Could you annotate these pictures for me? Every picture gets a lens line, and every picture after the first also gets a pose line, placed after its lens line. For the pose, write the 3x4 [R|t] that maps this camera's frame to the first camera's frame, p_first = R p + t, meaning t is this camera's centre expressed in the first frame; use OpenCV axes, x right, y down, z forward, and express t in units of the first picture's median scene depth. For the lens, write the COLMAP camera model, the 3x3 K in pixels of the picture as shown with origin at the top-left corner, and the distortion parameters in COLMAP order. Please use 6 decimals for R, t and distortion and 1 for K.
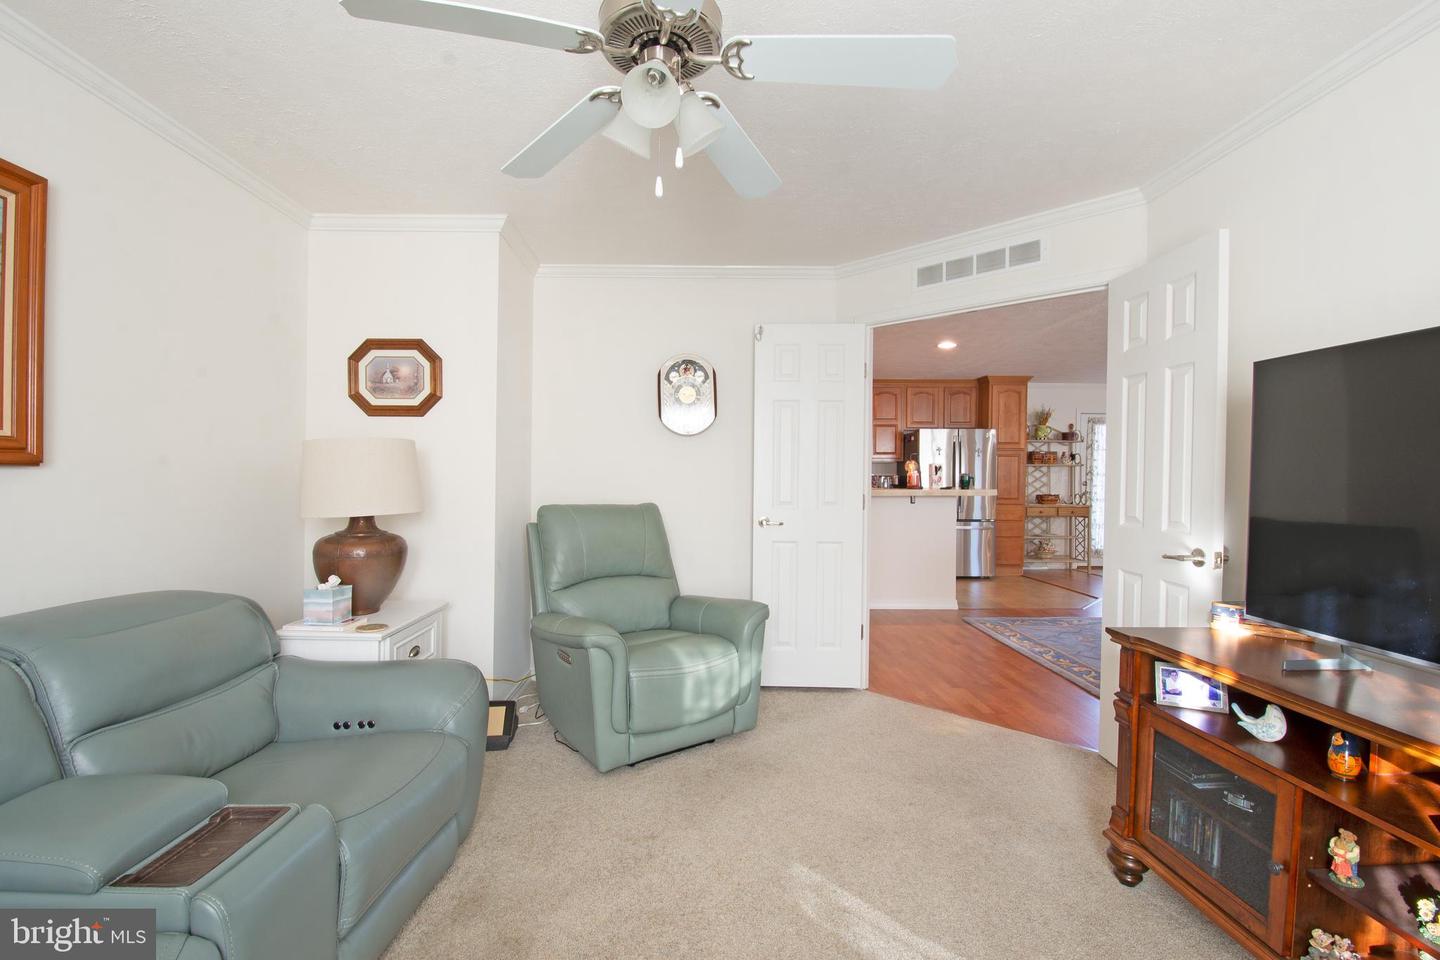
lens RADIAL K [[626.2, 0, 721.0], [0, 626.2, 482.0], [0, 0, 1]] dist [-0.002790, -0.012168]
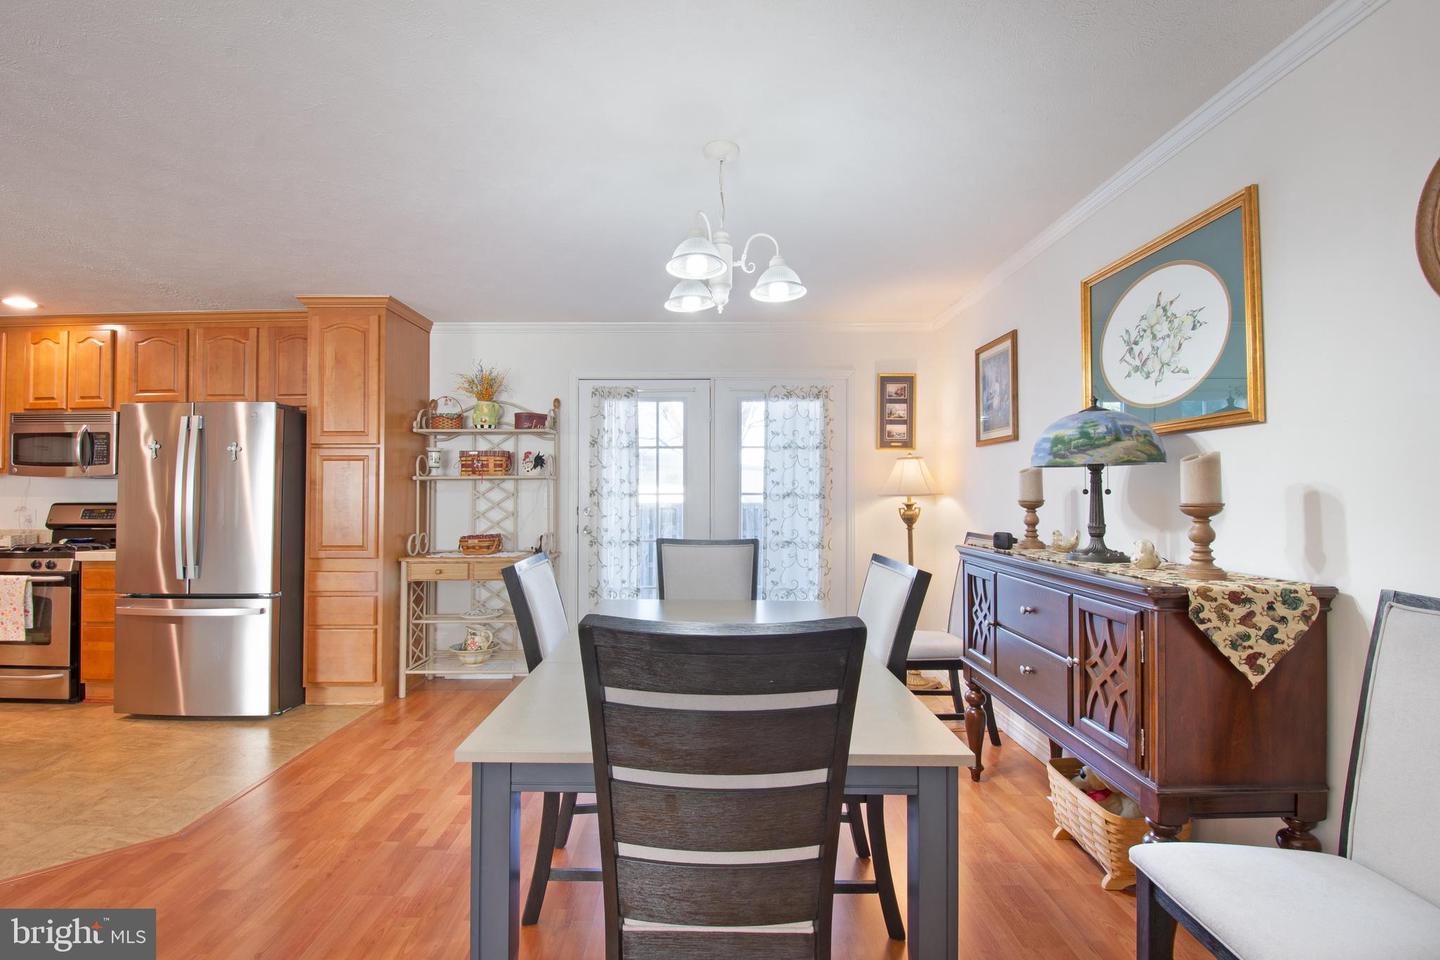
lens RADIAL K [[626.2, 0, 698.9], [0, 626.2, 480.8], [0, 0, 1]] dist [-0.002790, -0.012168]
pose [[0.999750, -0.015892, -0.015710, 0.686315], [0.015500, 0.999573, -0.024766, -0.009280], [0.016097, 0.024516, 0.999570, 0.473361]]
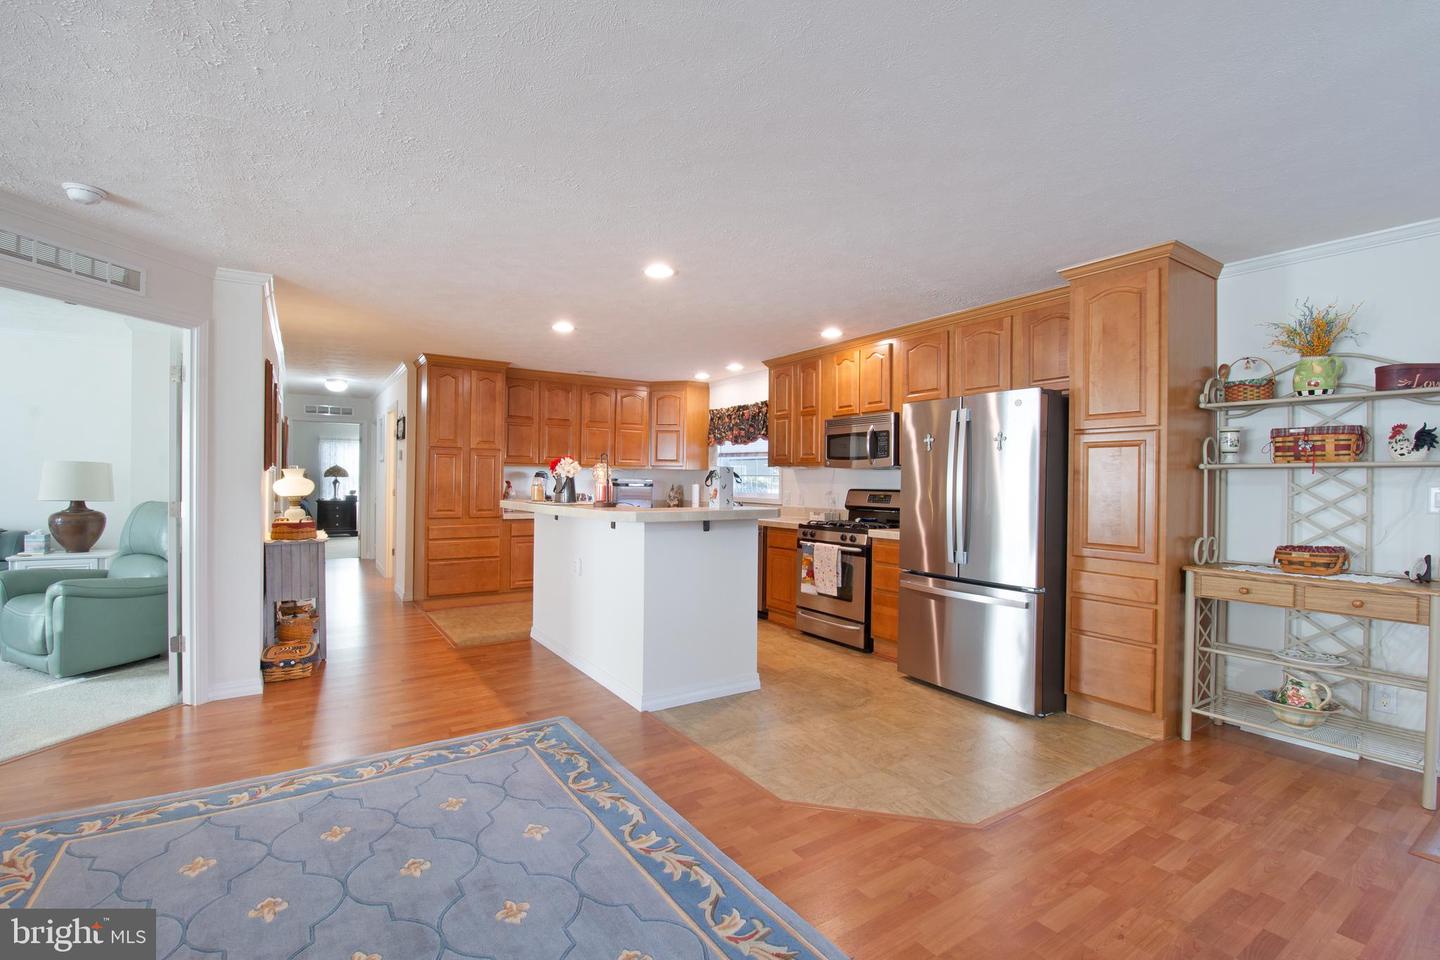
lens RADIAL K [[626.2, 0, 703.3], [0, 626.2, 482.8], [0, 0, 1]] dist [-0.002790, -0.012168]
pose [[0.532225, -0.003596, -0.846595, 0.616484], [-0.008286, 0.999921, -0.009456, -0.010845], [0.846562, 0.012048, 0.532154, 0.494924]]
